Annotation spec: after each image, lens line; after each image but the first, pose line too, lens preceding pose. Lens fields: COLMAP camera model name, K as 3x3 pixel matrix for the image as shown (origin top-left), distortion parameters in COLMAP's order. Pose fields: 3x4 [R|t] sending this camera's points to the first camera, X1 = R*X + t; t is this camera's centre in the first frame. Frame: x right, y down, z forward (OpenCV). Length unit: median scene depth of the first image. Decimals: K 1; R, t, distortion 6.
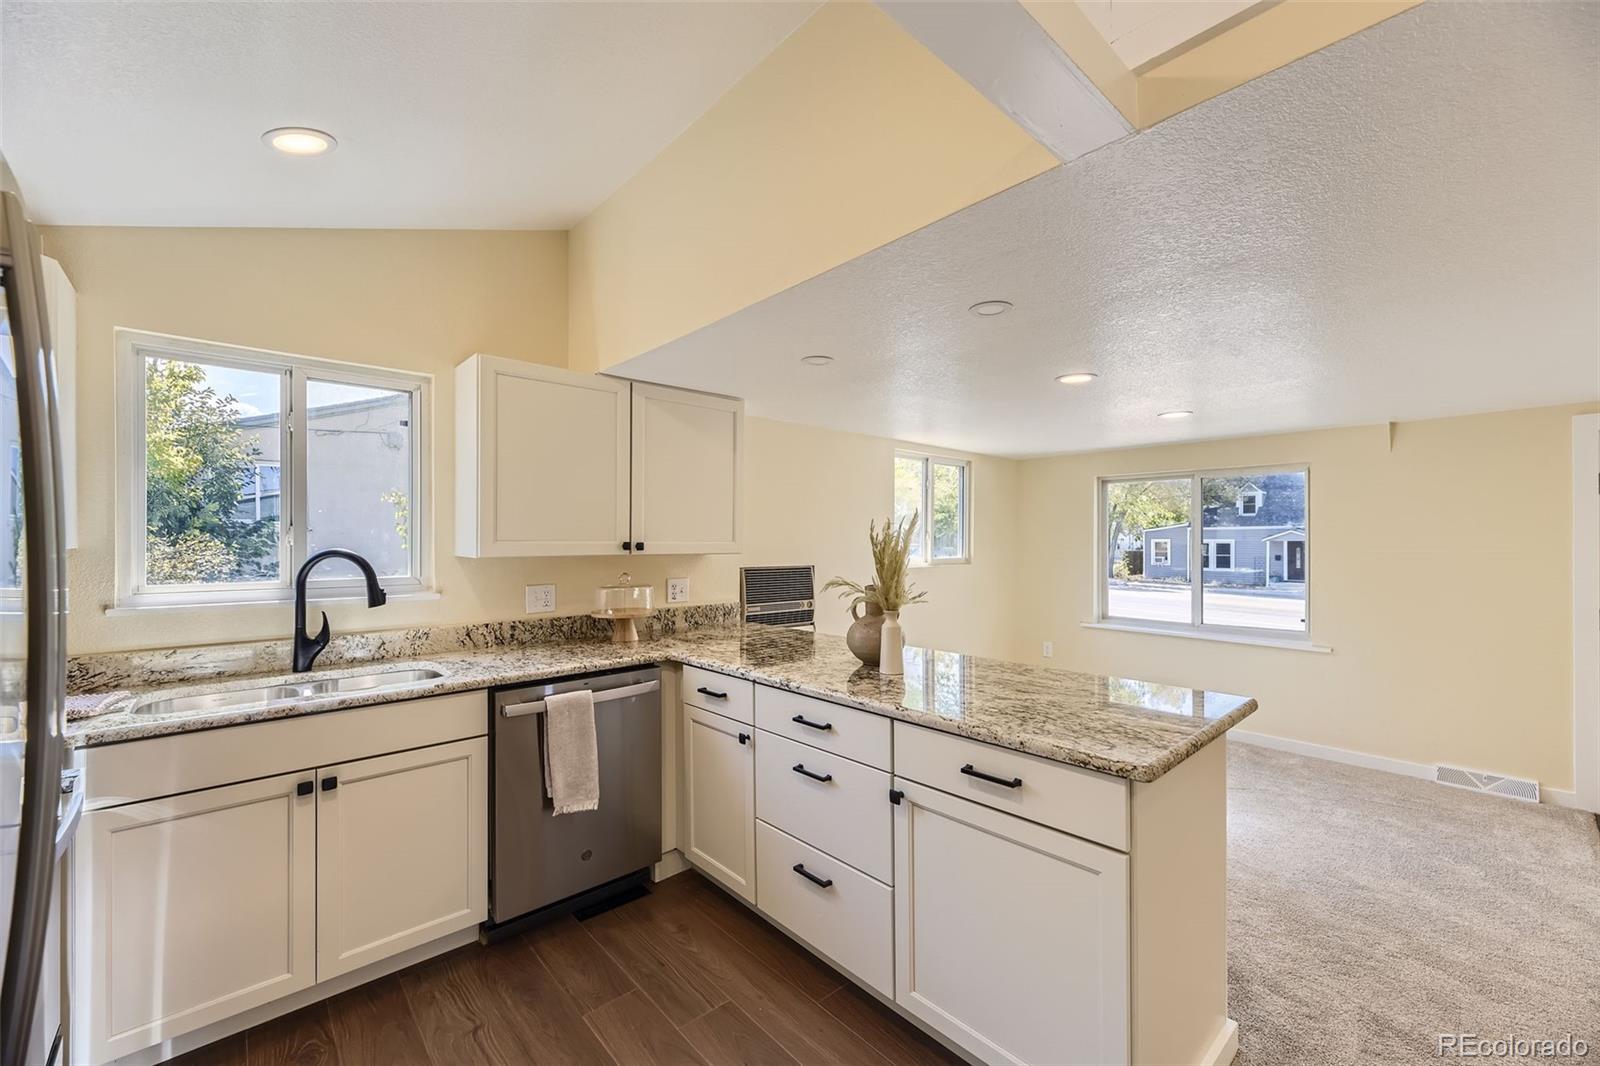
lens RADIAL K [[641.1, 0, 804.6], [0, 641.1, 540.2], [0, 0, 1]] dist [0.004292, 0.000213]
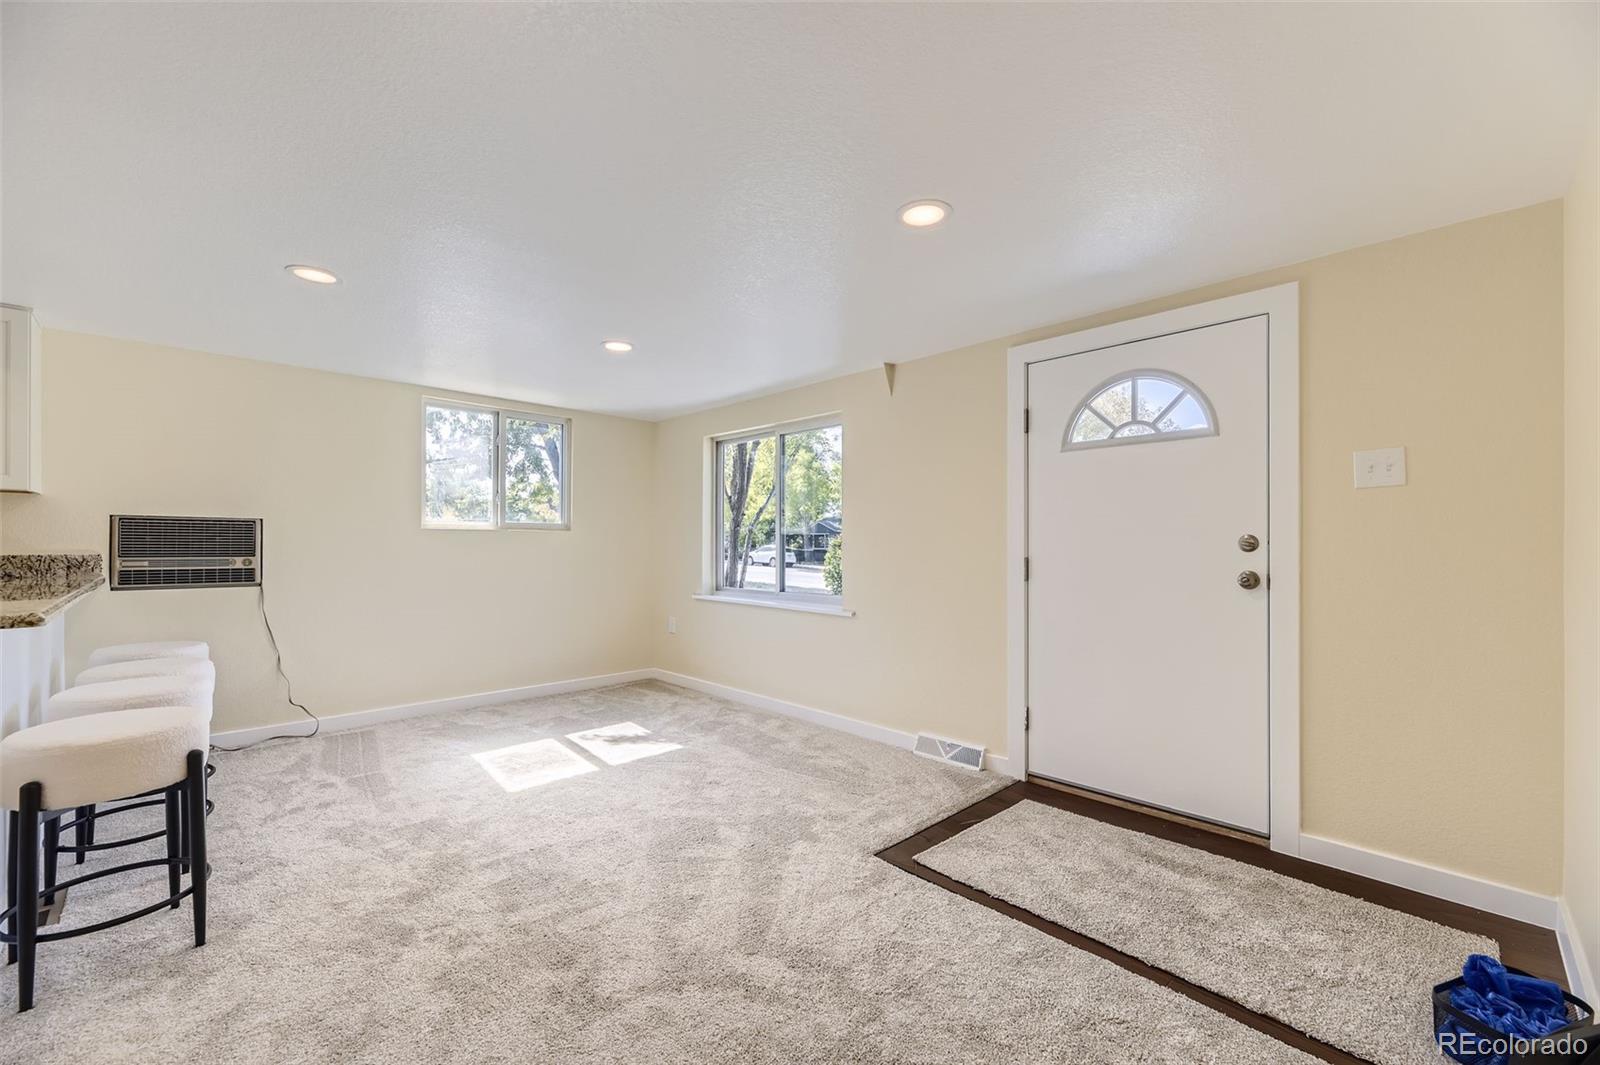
lens RADIAL K [[643.5, 0, 804.1], [0, 643.5, 537.5], [0, 0, 1]] dist [0.000412, 0.000183]
pose [[0.998807, 0.002721, 0.048764, 1.044792], [-0.002234, 0.999947, -0.010021, 0.105825], [-0.048789, 0.009900, 0.998760, 0.117827]]
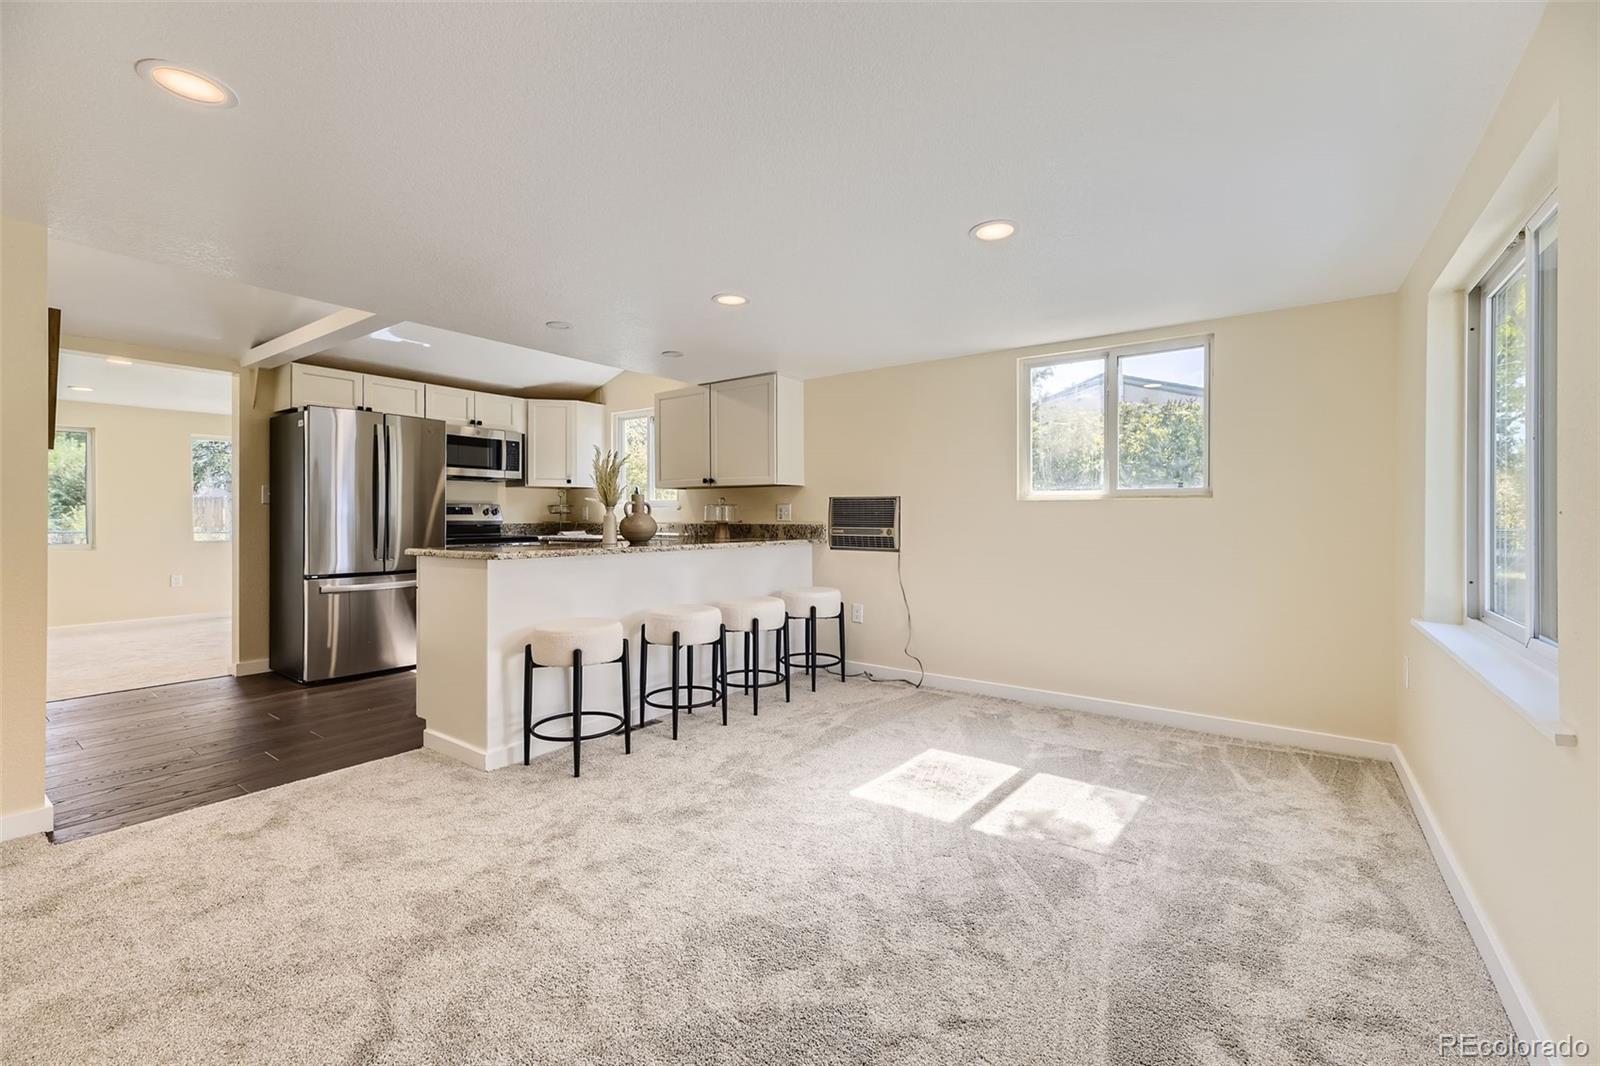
lens RADIAL K [[656.5, 0, 810.3], [0, 656.5, 518.6], [0, 0, 1]] dist [0.001692, -0.000127]
pose [[0.217967, 0.000974, -0.975956, 1.525341], [-0.000206, 1.000000, 0.000952, 0.110233], [0.975956, -0.000006, 0.217968, 0.903623]]
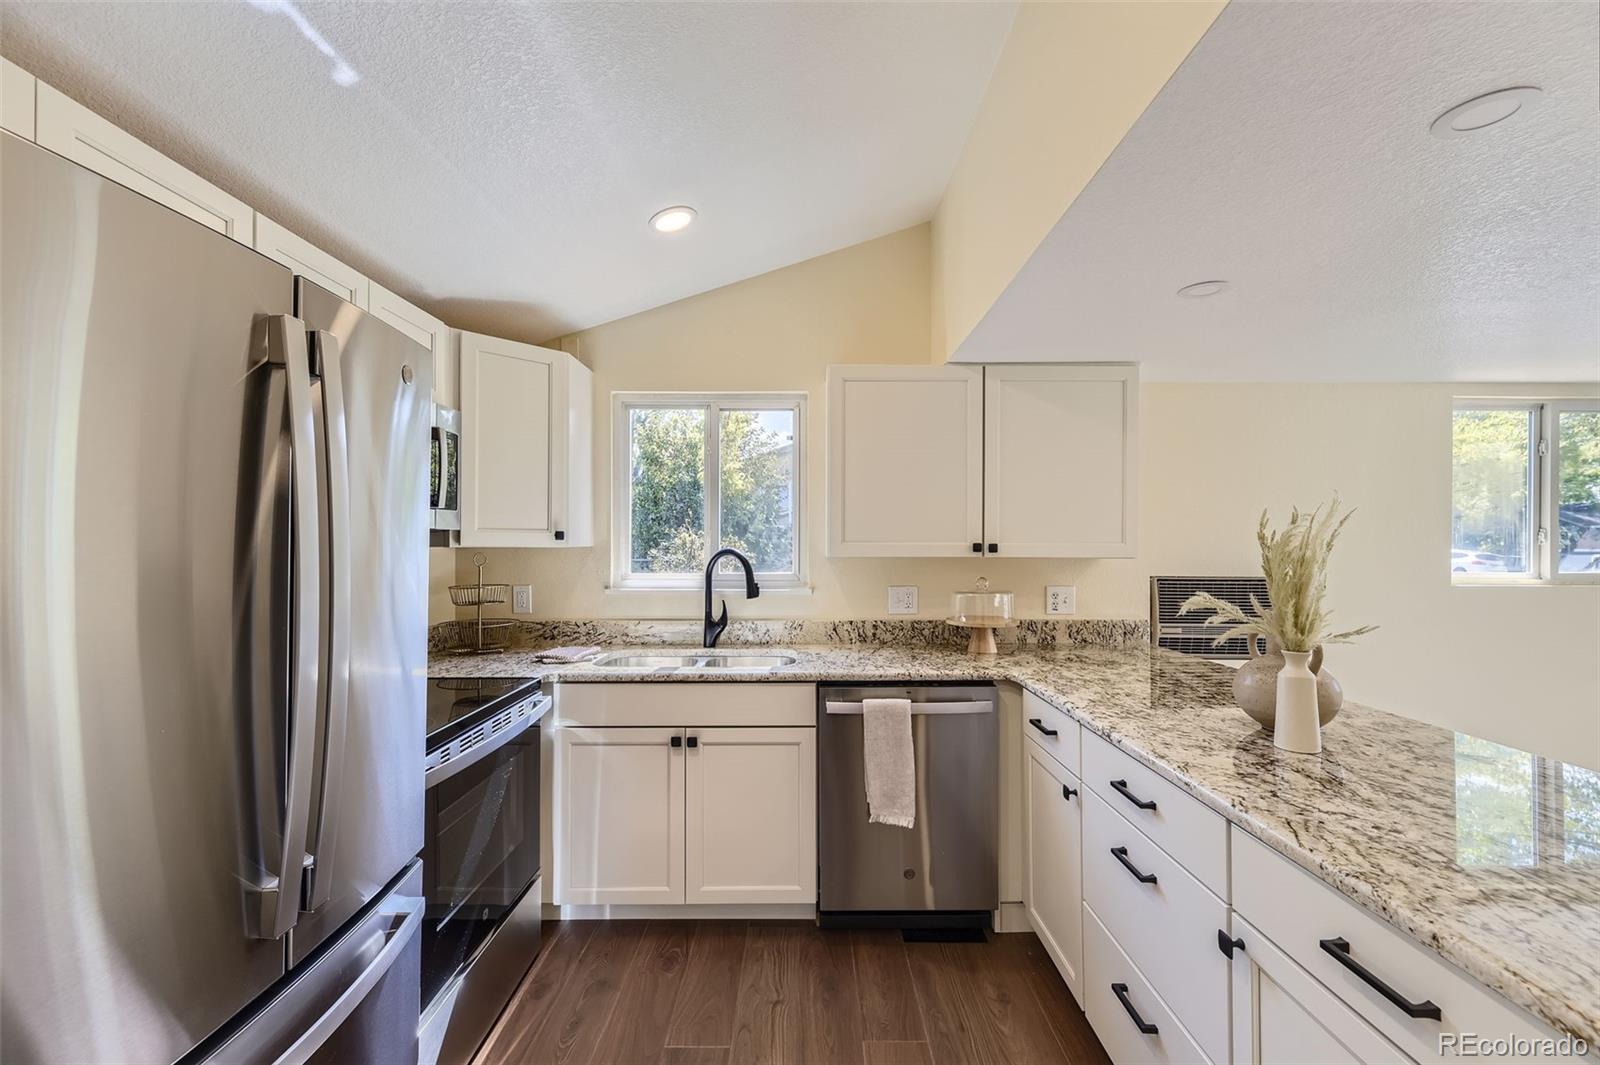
lens RADIAL K [[661.3, 0, 804.7], [0, 661.3, 538.5], [0, 0, 1]] dist [0.000647, 0.000022]
pose [[0.744557, -0.002354, -0.667555, 0.167052], [-0.001197, 0.999987, -0.004861, 0.001200], [0.667558, 0.004418, 0.744545, 0.143727]]
